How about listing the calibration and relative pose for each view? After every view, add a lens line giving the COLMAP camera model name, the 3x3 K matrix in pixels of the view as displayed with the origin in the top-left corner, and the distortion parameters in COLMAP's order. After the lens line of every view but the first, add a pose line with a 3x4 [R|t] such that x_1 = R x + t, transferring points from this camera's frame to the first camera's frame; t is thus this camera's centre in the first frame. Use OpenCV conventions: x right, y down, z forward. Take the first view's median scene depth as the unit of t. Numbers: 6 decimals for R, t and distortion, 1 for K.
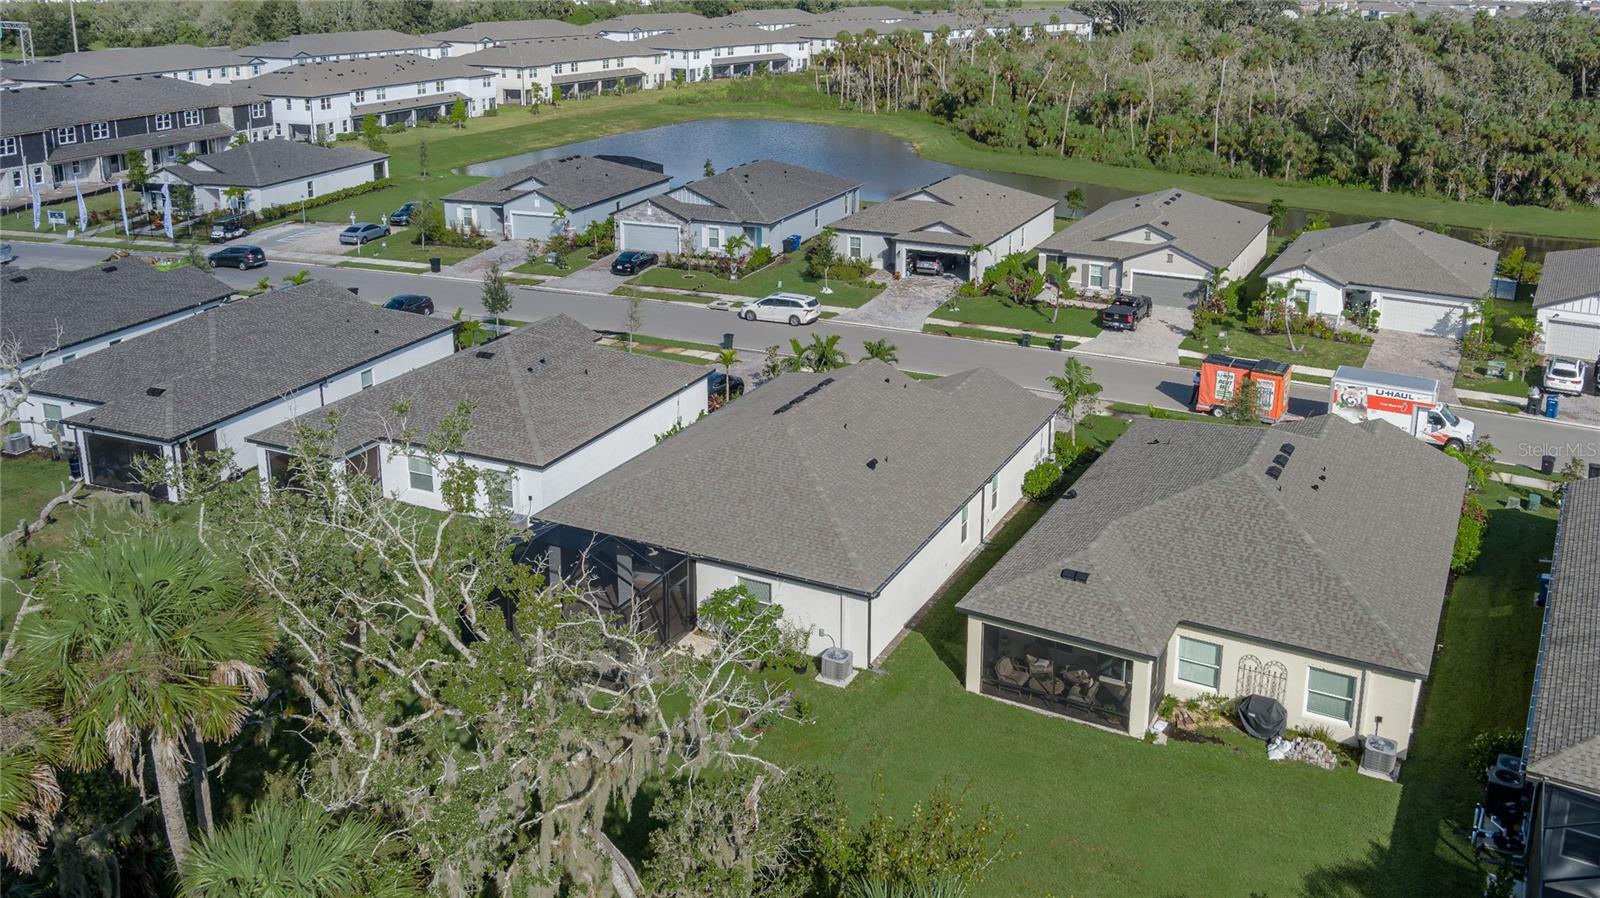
lens RADIAL K [[1299.6, 0, 832.7], [0, 1299.6, 446.0], [0, 0, 1]] dist [-0.054287, 0.007506]
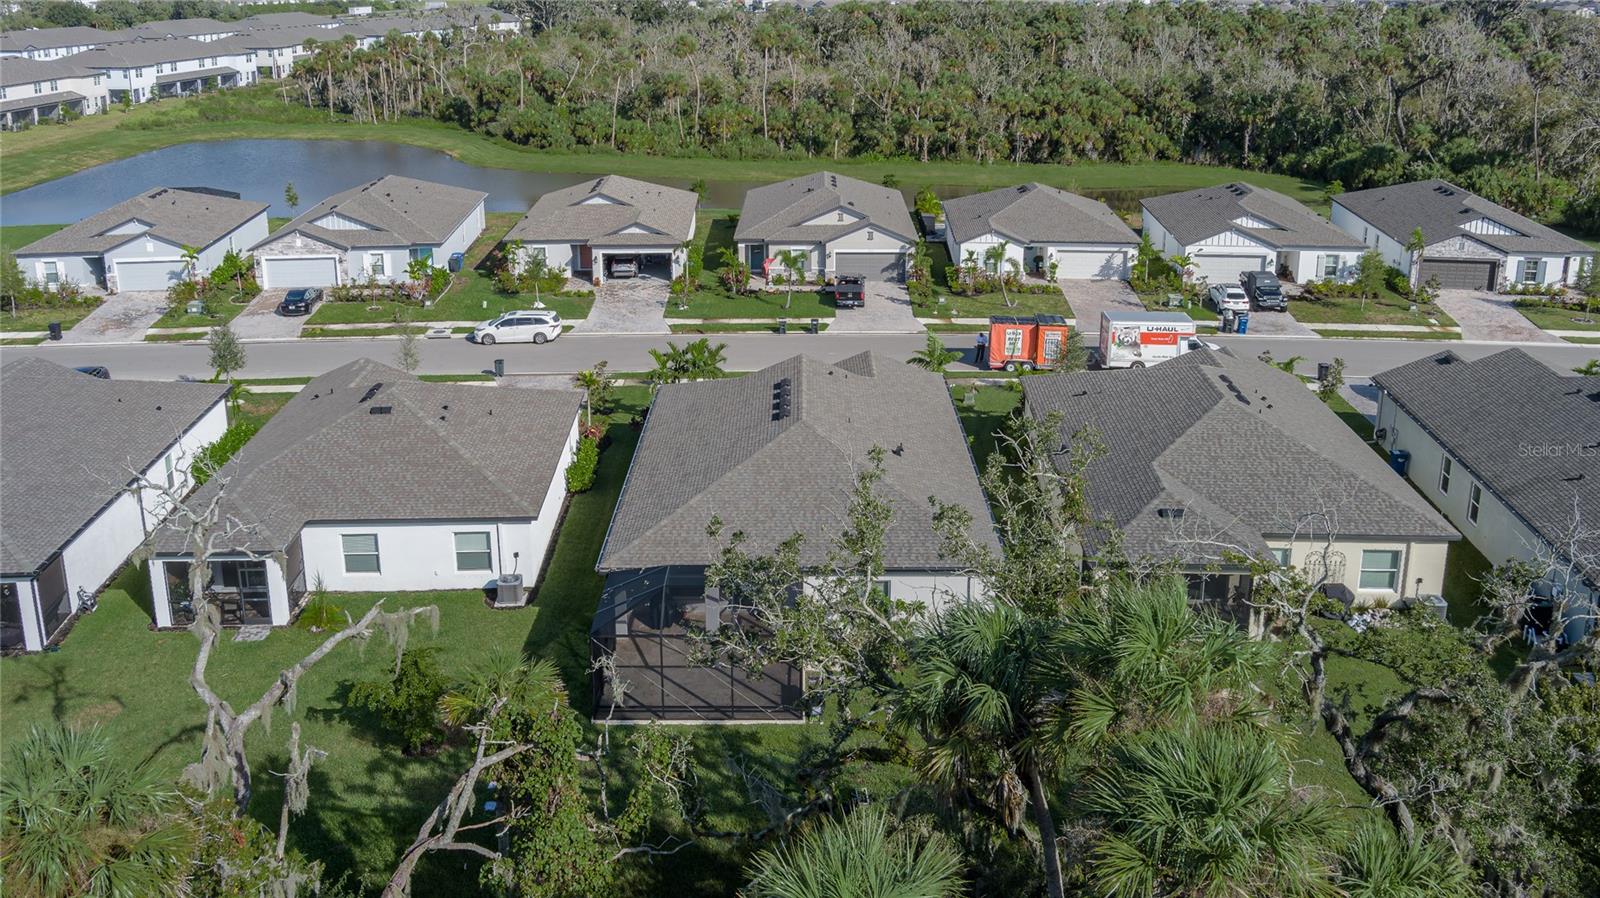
lens RADIAL K [[1299.6, 0, 832.7], [0, 1299.6, 446.0], [0, 0, 1]] dist [-0.054287, 0.007506]
pose [[0.897157, -0.160171, 0.411648, -0.209812], [0.159269, 0.986551, 0.036748, -0.017266], [-0.411998, 0.032594, 0.910602, 0.045336]]
